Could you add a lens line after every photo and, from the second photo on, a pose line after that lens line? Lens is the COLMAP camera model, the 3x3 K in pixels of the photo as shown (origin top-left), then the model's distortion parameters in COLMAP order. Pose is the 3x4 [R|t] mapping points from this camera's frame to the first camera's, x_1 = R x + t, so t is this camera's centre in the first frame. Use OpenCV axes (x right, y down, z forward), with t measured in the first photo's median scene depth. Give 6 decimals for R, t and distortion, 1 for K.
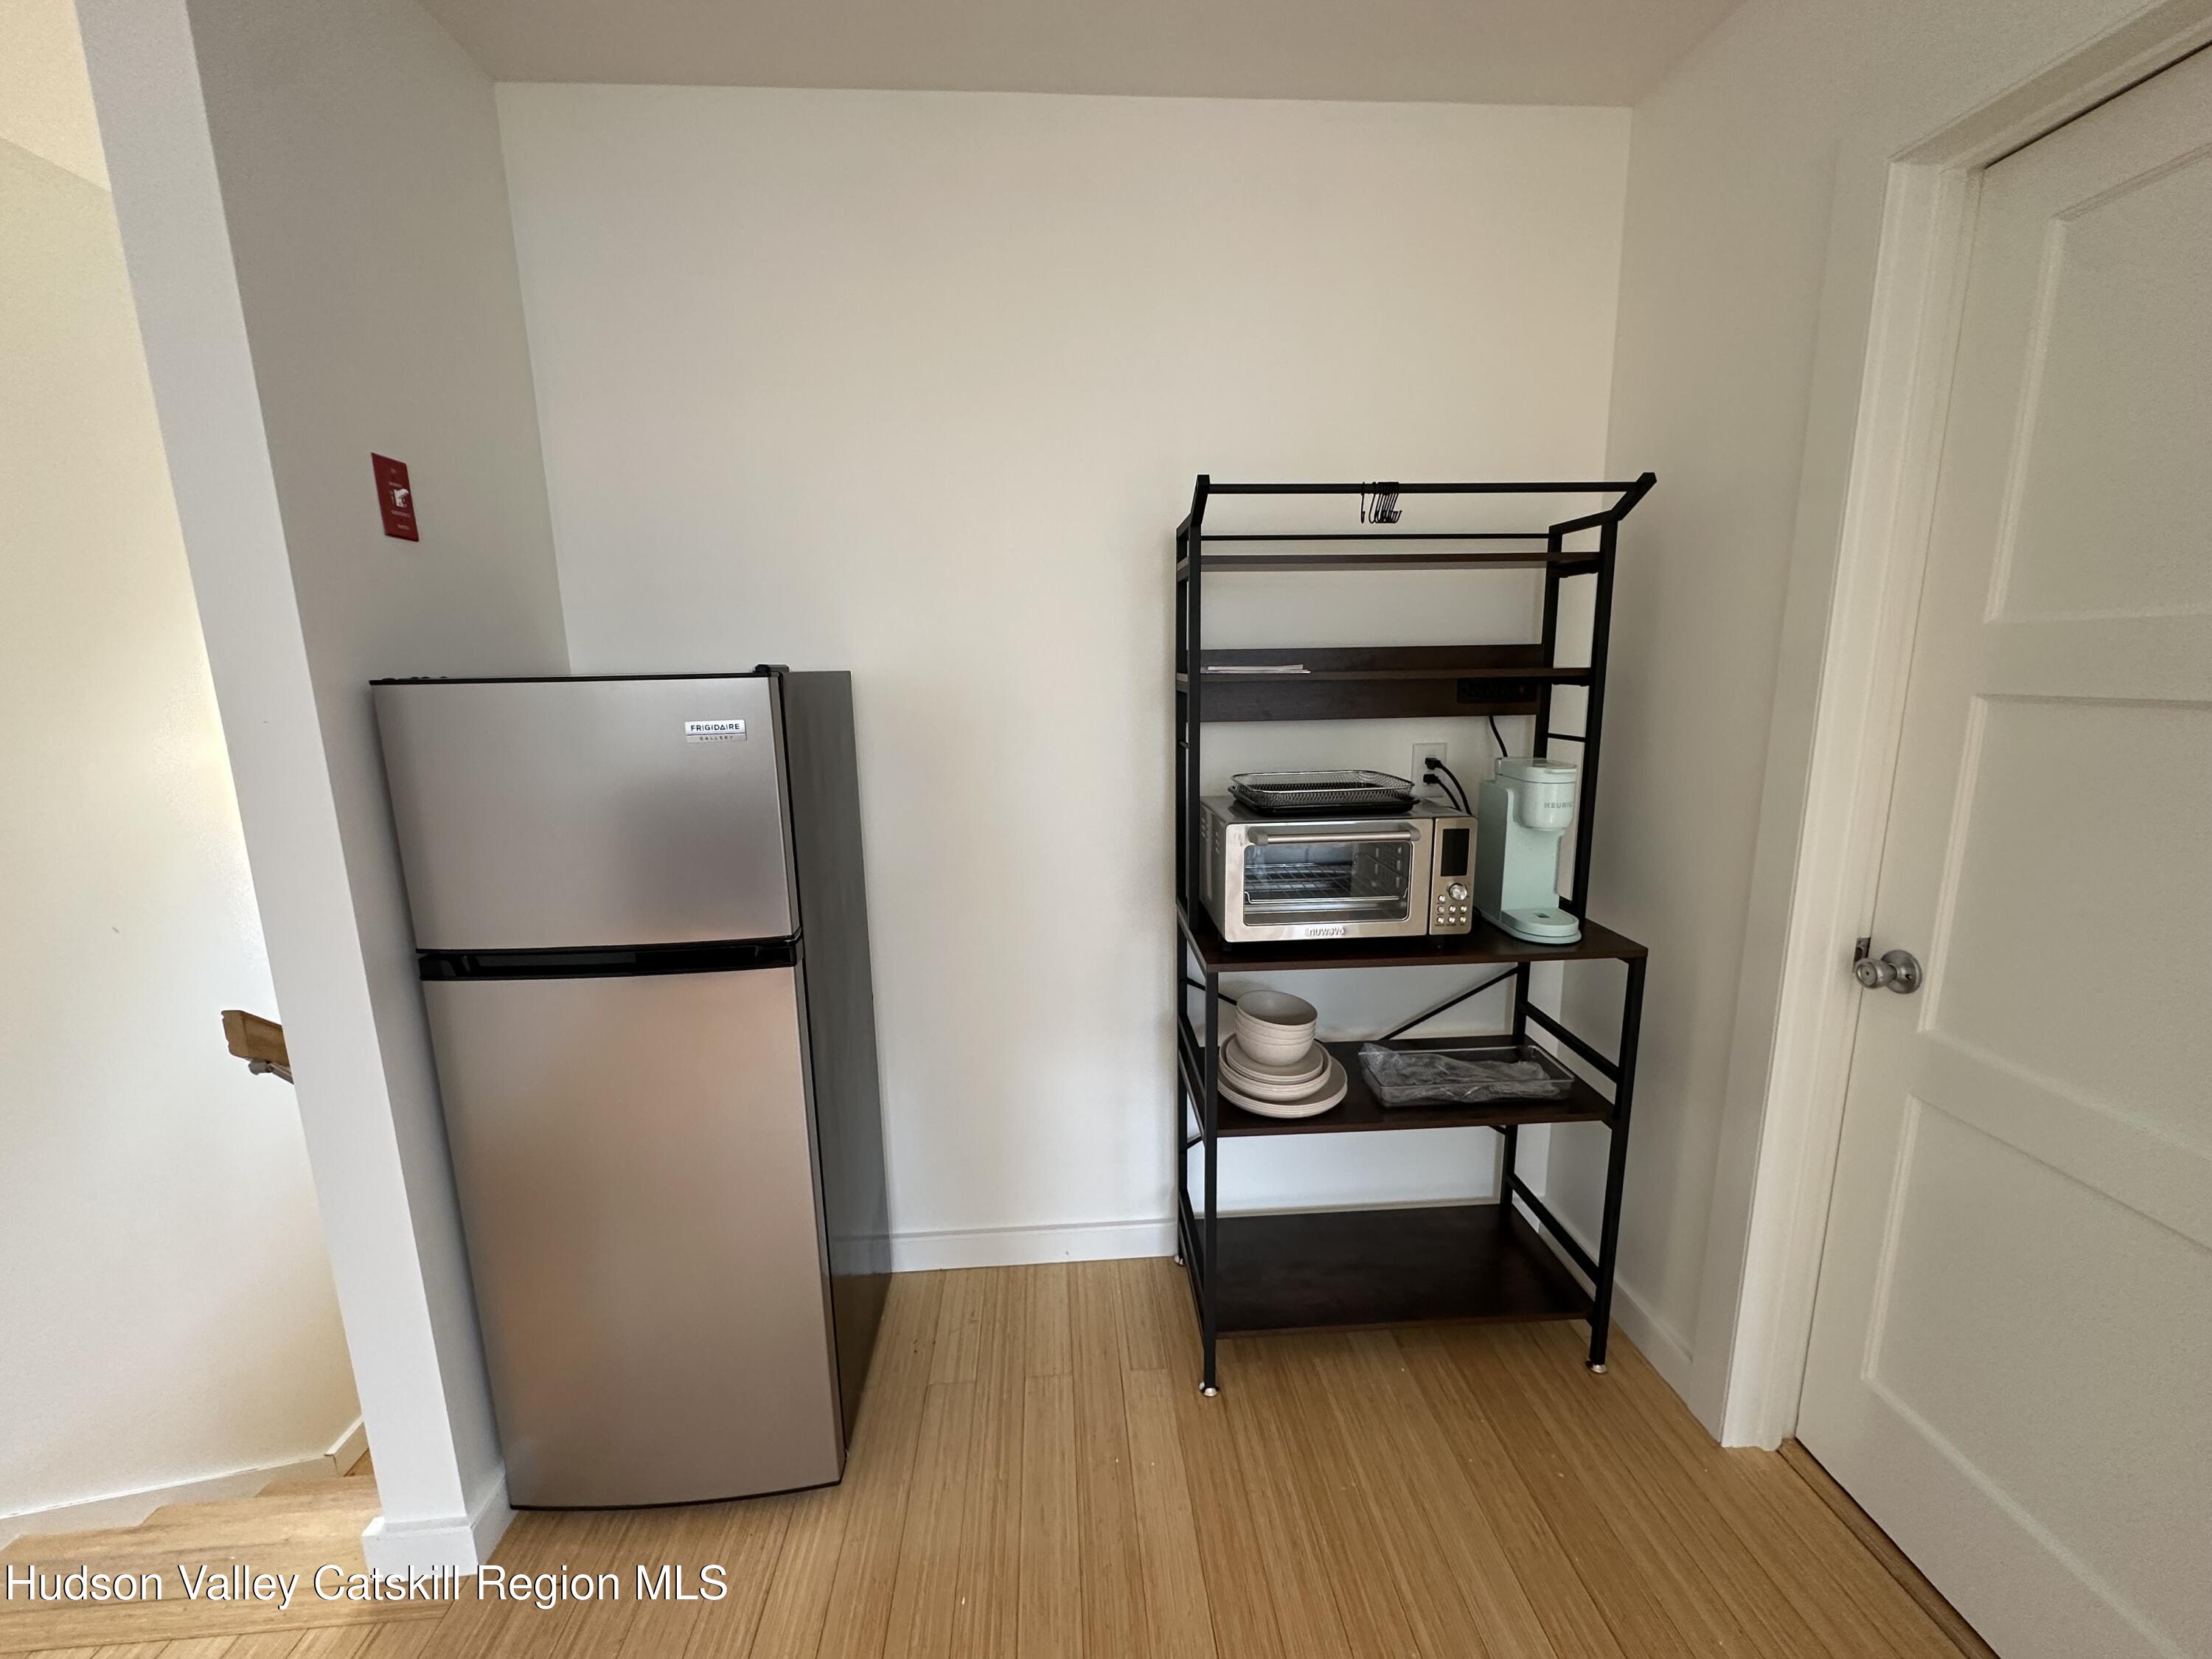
lens RADIAL K [[879.3, 0, 1106.0], [0, 879.3, 829.5], [0, 0, 1]] dist [0.000243, 0.000049]
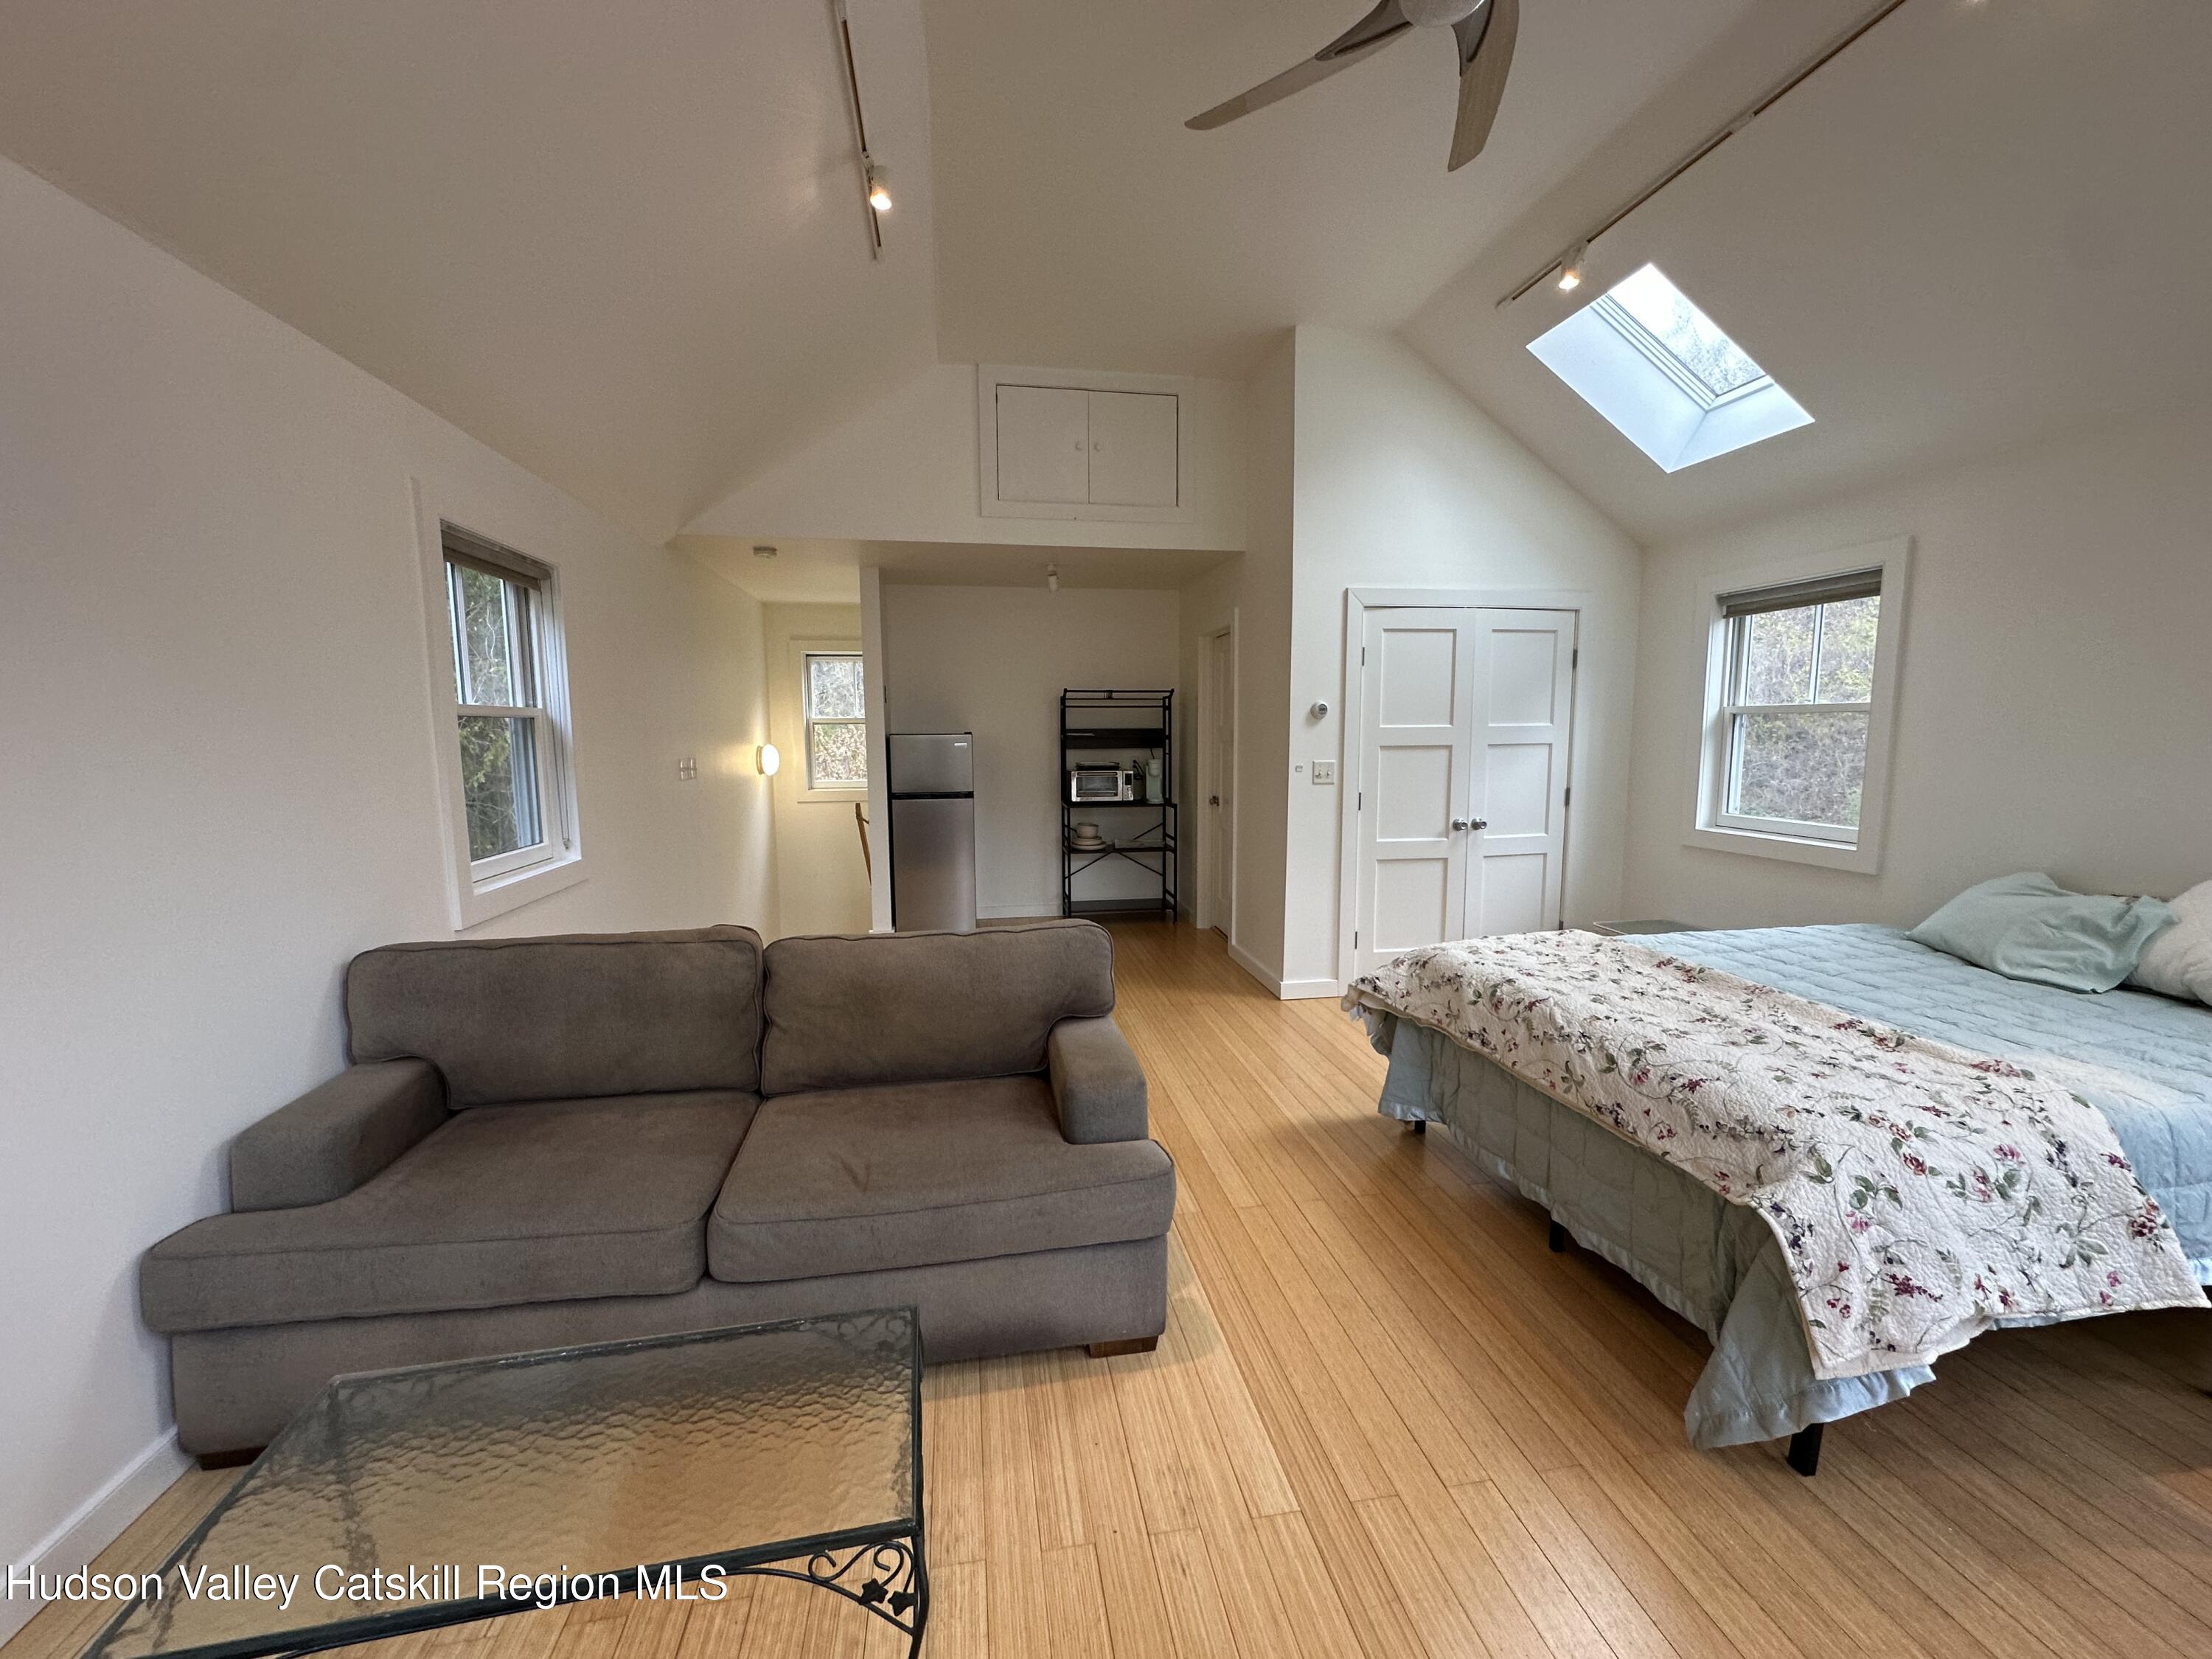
lens RADIAL K [[879.3, 0, 1106.0], [0, 879.3, 829.5], [0, 0, 1]] dist [0.000243, 0.000049]
pose [[0.994559, 0.005994, 0.104006, -0.118482], [0.002203, 0.996910, -0.078521, 0.540240], [-0.104155, 0.078322, 0.991472, -2.803811]]
